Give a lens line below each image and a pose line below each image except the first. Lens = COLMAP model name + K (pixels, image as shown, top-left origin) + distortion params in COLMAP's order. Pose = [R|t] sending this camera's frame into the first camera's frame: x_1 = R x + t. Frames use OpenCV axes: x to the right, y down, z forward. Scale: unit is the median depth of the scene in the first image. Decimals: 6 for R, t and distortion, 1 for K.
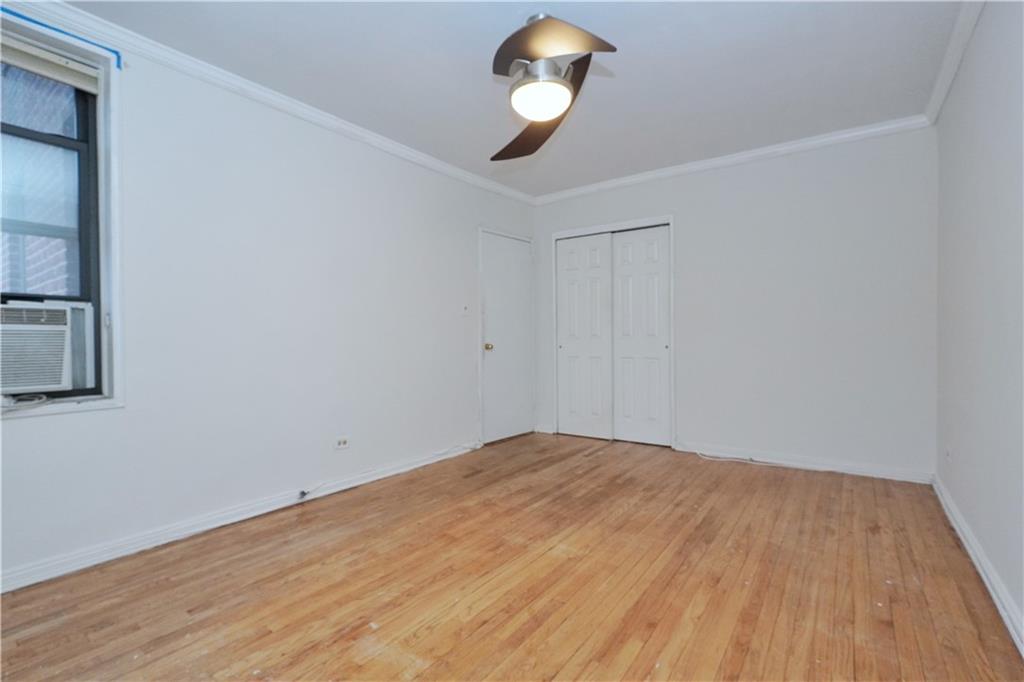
lens RADIAL K [[465.7, 0, 510.7], [0, 465.7, 343.8], [0, 0, 1]] dist [-0.024527, 0.011500]
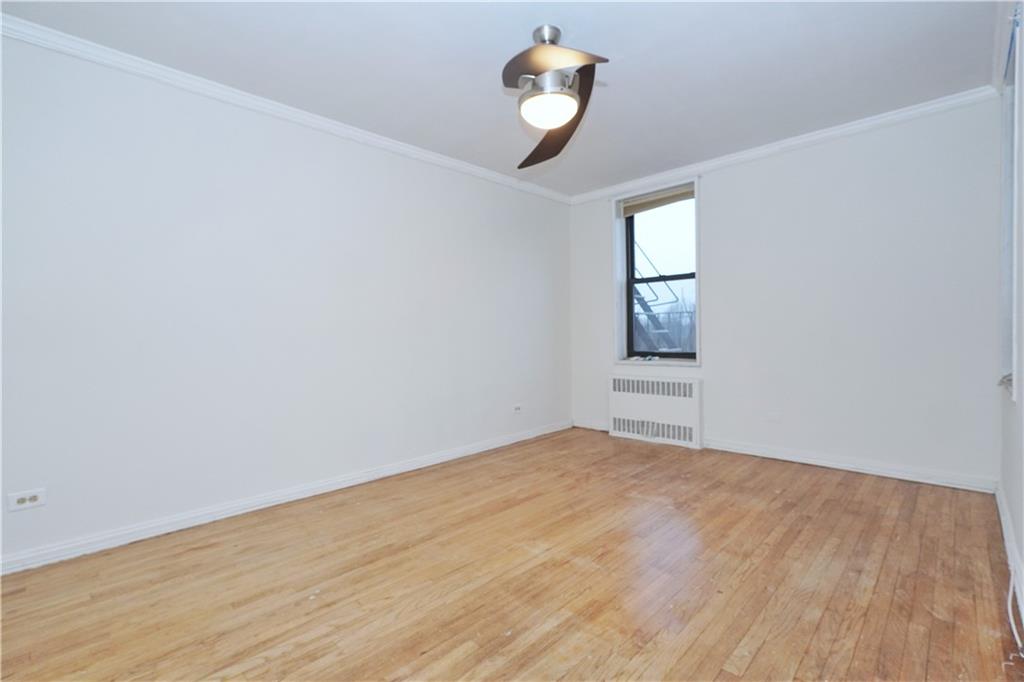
lens RADIAL K [[465.7, 0, 510.7], [0, 465.7, 343.8], [0, 0, 1]] dist [-0.024527, 0.011500]
pose [[-0.989844, 0.023687, 0.140171, 0.015816], [0.029879, 0.998661, 0.042230, -0.041611], [-0.138983, 0.045989, -0.989226, 1.908070]]
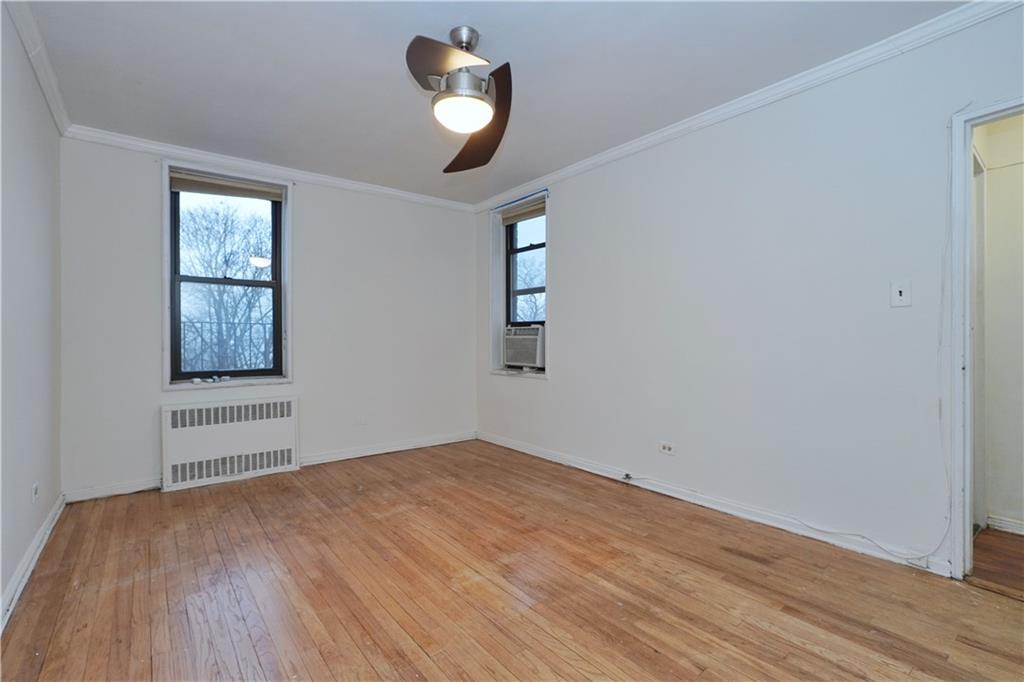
lens RADIAL K [[465.7, 0, 510.7], [0, 465.7, 343.8], [0, 0, 1]] dist [-0.024527, 0.011500]
pose [[-0.264356, 0.019752, -0.964223, 0.939148], [-0.010215, 0.999677, 0.023279, -0.045067], [0.964371, 0.016004, -0.264069, 1.264204]]
